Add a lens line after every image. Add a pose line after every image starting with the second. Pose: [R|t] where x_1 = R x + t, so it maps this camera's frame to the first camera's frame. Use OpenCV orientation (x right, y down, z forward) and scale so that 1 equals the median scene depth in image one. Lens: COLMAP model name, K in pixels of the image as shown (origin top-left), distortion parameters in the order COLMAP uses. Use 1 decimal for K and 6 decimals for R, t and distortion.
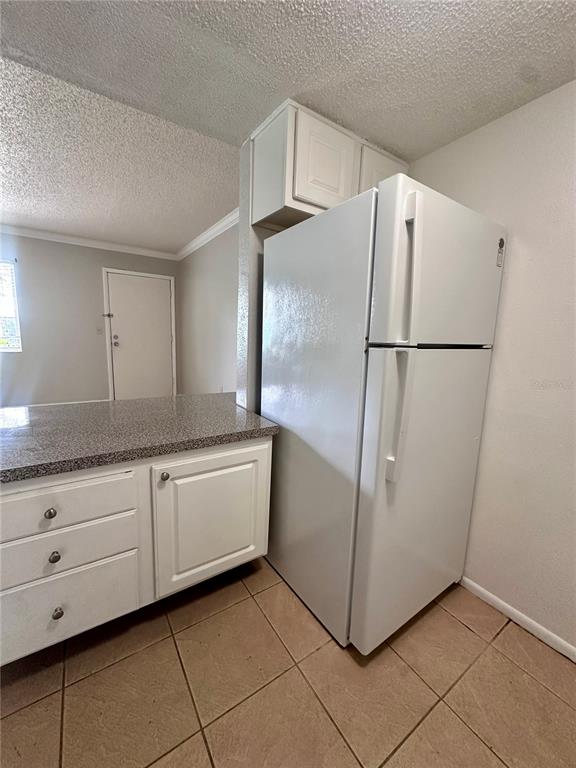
lens RADIAL K [[308.3, 0, 287.7], [0, 308.3, 383.5], [0, 0, 1]] dist [-0.002055, 0.000646]
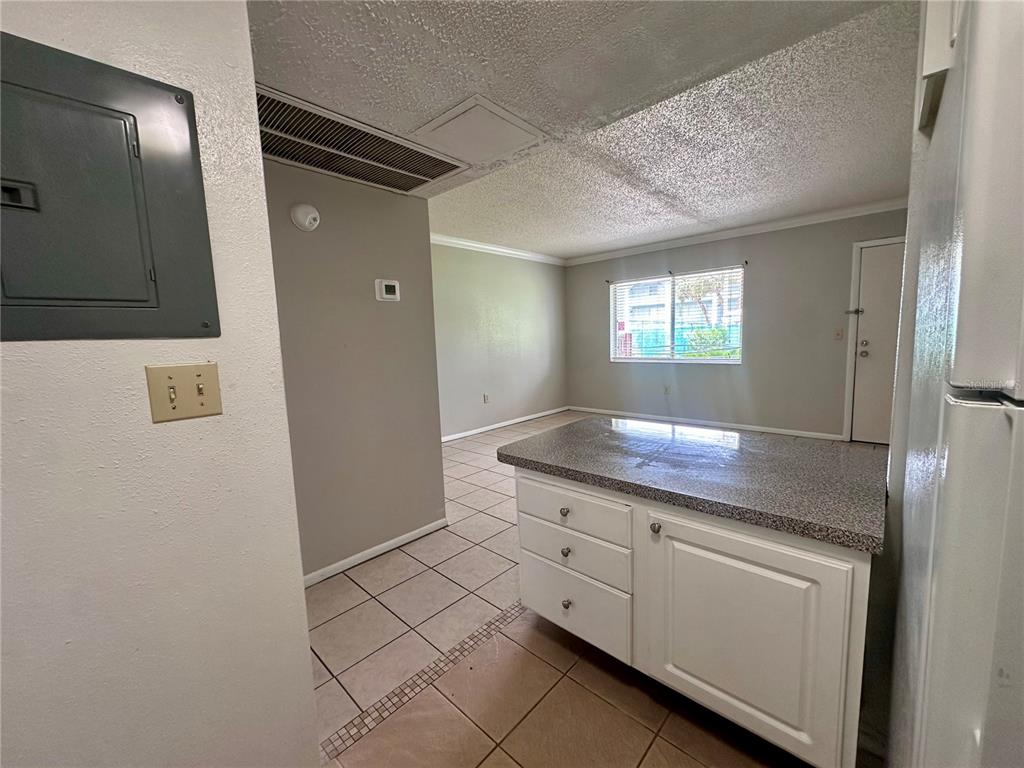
lens RADIAL K [[411.1, 0, 510.0], [0, 411.1, 382.0], [0, 0, 1]] dist [-0.002055, 0.000646]
pose [[0.222419, 0.058471, -0.973196, 0.514263], [-0.107541, 0.993580, 0.035118, -0.074825], [0.969002, 0.096847, 0.227279, 0.312917]]
